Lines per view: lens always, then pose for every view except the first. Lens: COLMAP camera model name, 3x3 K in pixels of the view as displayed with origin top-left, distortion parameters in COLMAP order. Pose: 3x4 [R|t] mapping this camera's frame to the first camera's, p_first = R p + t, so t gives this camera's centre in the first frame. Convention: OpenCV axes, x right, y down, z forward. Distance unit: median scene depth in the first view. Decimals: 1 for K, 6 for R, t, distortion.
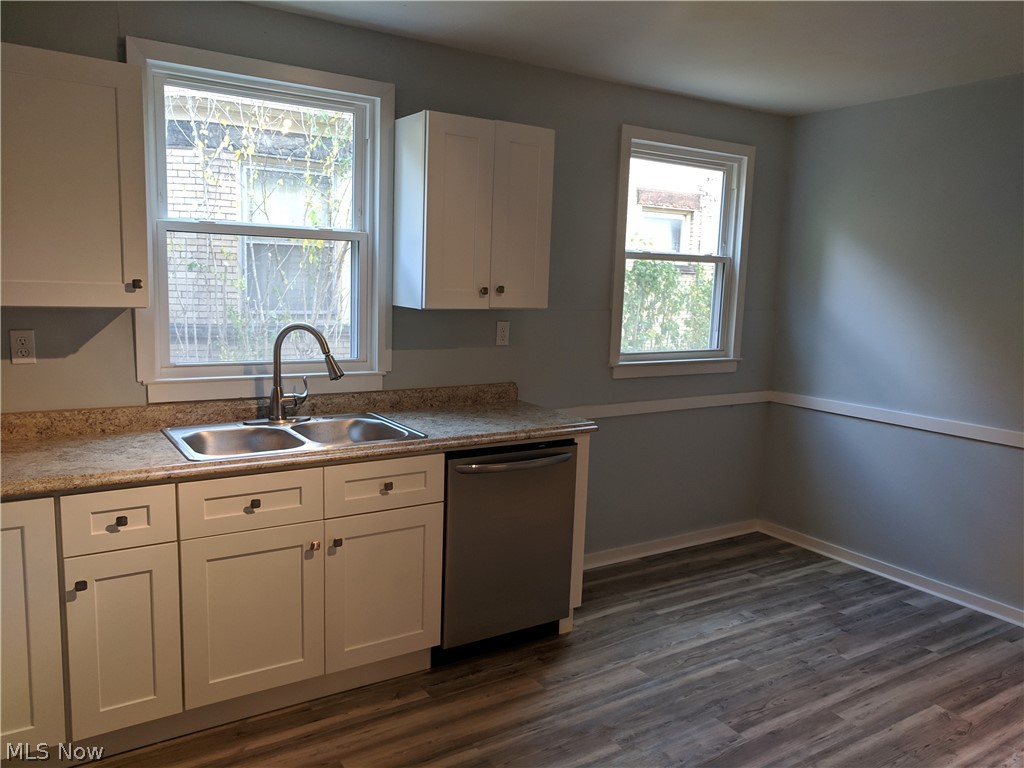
lens RADIAL K [[778.1, 0, 512.0], [0, 778.1, 384.0], [0, 0, 1]] dist [0.006358, 0.004651]
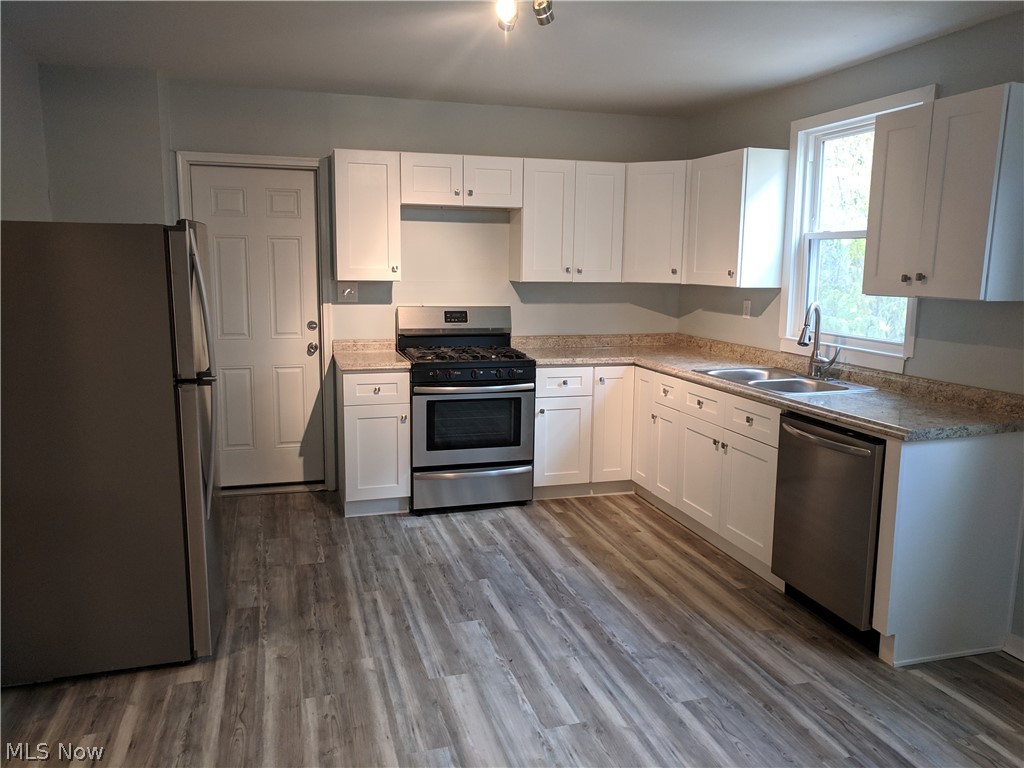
lens RADIAL K [[778.1, 0, 512.0], [0, 778.1, 384.0], [0, 0, 1]] dist [0.006358, 0.004651]
pose [[-0.283380, 0.113617, -0.952254, 1.129641], [-0.154870, 0.974502, 0.162360, -0.077406], [0.946420, 0.193485, -0.258559, 0.863760]]
